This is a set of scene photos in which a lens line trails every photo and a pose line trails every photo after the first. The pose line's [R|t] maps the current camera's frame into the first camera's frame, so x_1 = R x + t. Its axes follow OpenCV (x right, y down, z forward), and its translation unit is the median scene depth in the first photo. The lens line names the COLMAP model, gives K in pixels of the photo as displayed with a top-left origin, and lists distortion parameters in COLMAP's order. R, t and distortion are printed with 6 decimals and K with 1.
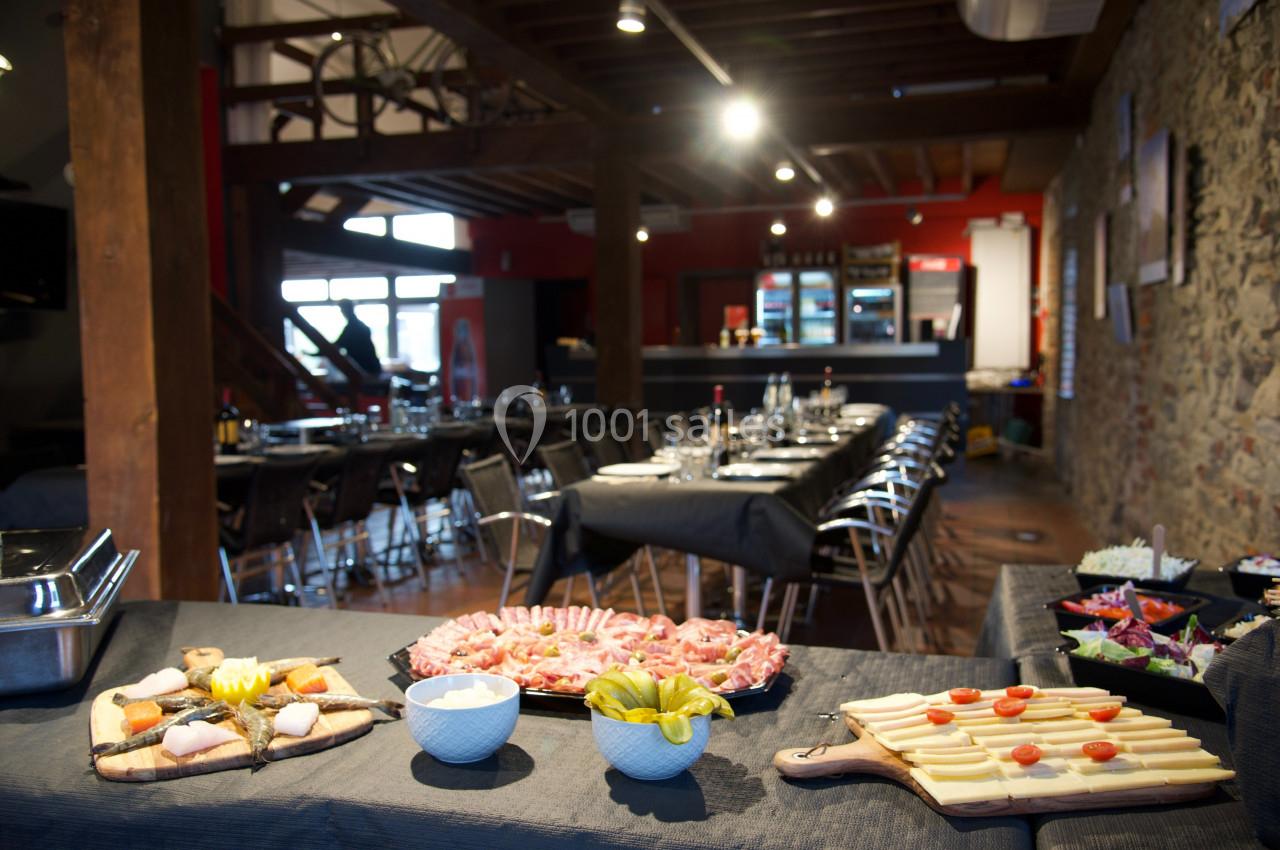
lens RADIAL K [[1104.9, 0, 640.0], [0, 1104.9, 425.0], [0, 0, 1]] dist [-0.015959, 0.075130]
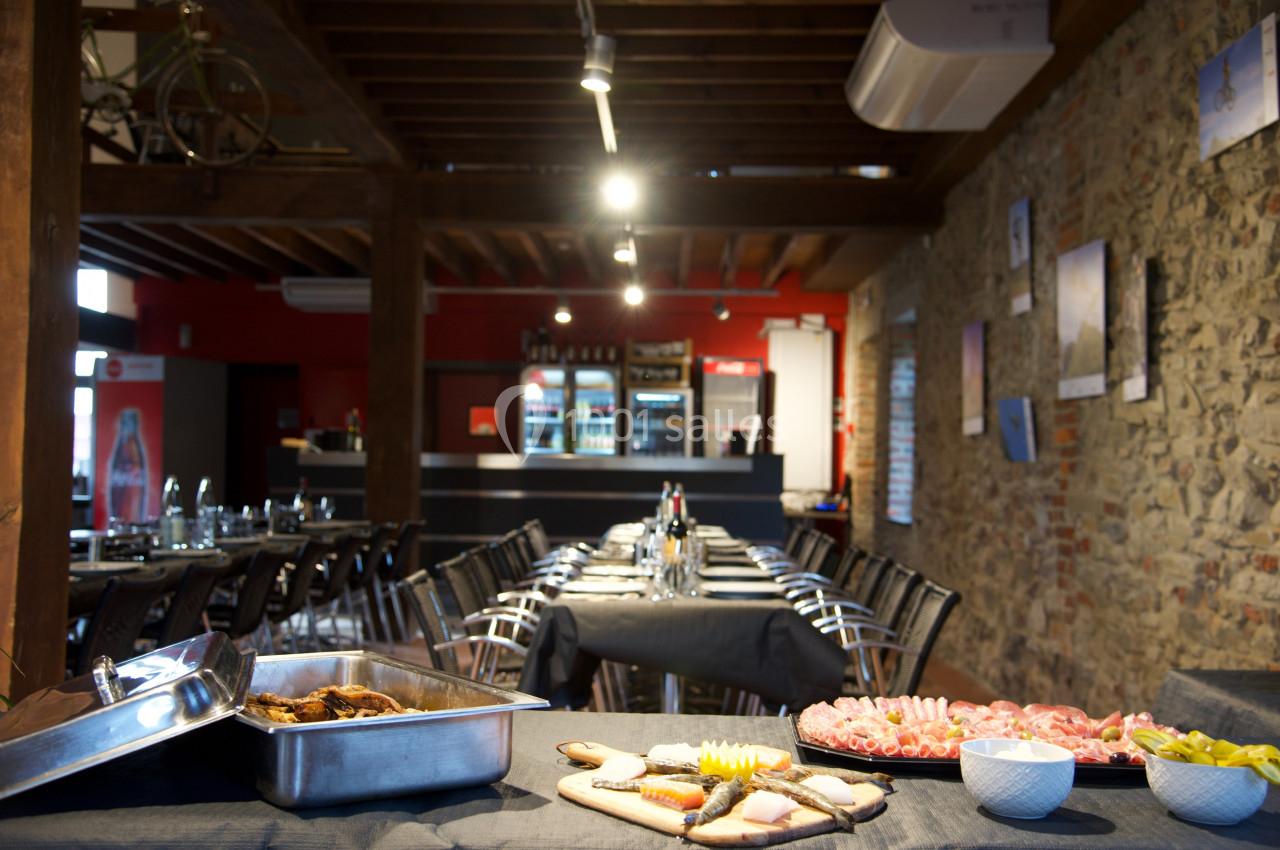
lens RADIAL K [[1390.5, 0, 640.0], [0, 1390.5, 425.0], [0, 0, 1]] dist [0.112132, -0.001947]
pose [[0.962782, 0.036861, 0.267752, -0.156597], [-0.010749, 0.995095, -0.098343, 0.012308], [-0.270064, 0.091805, 0.958456, -0.037517]]
